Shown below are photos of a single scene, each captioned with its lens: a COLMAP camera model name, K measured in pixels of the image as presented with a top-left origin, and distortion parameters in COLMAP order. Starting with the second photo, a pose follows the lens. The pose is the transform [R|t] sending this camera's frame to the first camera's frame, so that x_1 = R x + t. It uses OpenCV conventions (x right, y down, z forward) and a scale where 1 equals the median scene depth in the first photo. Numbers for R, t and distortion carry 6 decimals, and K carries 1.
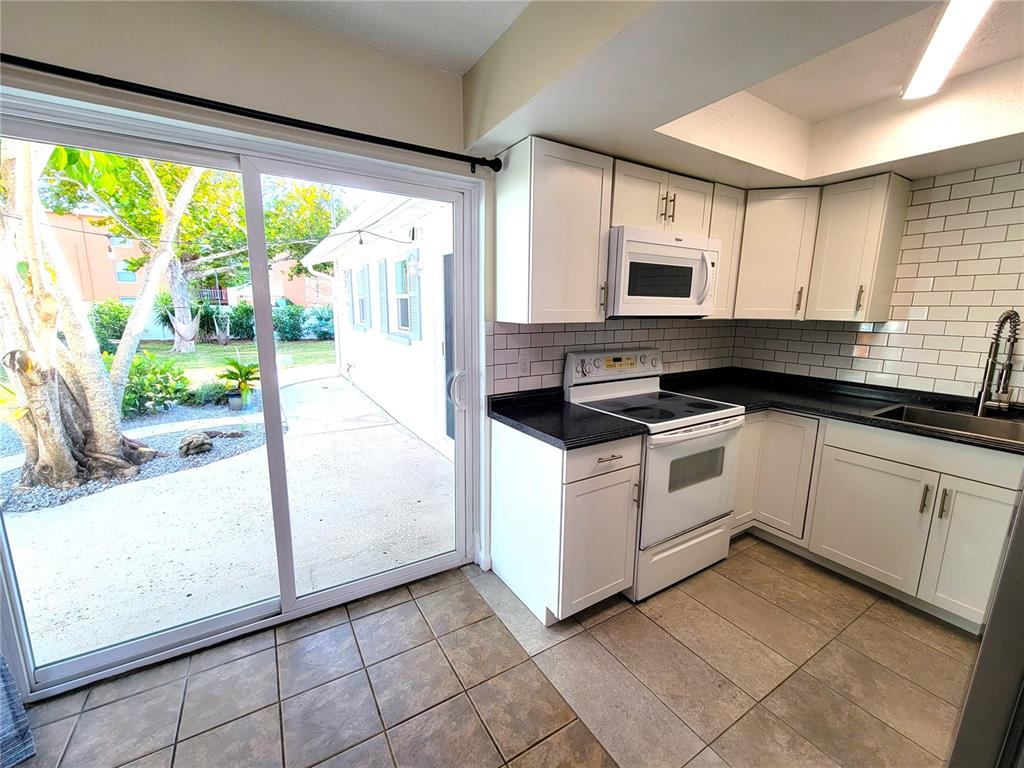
lens RADIAL K [[419.5, 0, 511.0], [0, 419.5, 384.3], [0, 0, 1]] dist [-0.004850, -0.002884]
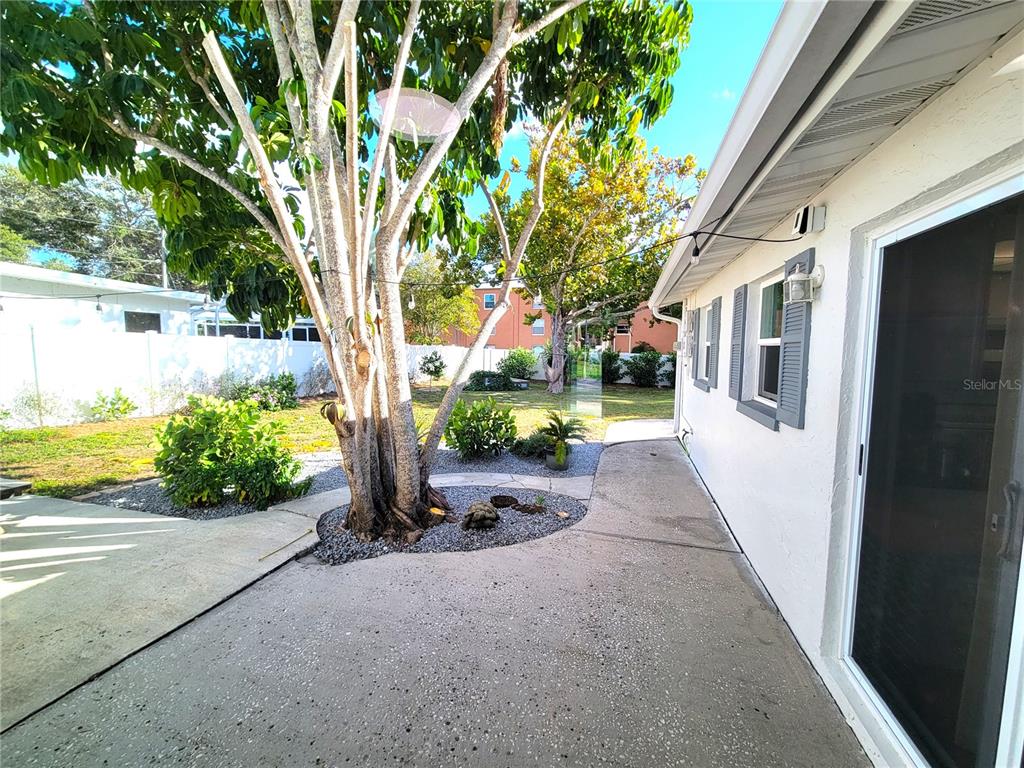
lens RADIAL K [[419.5, 0, 514.7], [0, 419.5, 388.6], [0, 0, 1]] dist [-0.004850, -0.002884]
pose [[0.693338, 0.060700, -0.718051, -0.113842], [-0.129028, 0.990800, -0.040830, -0.105004], [0.708967, 0.120958, 0.694792, 0.480465]]
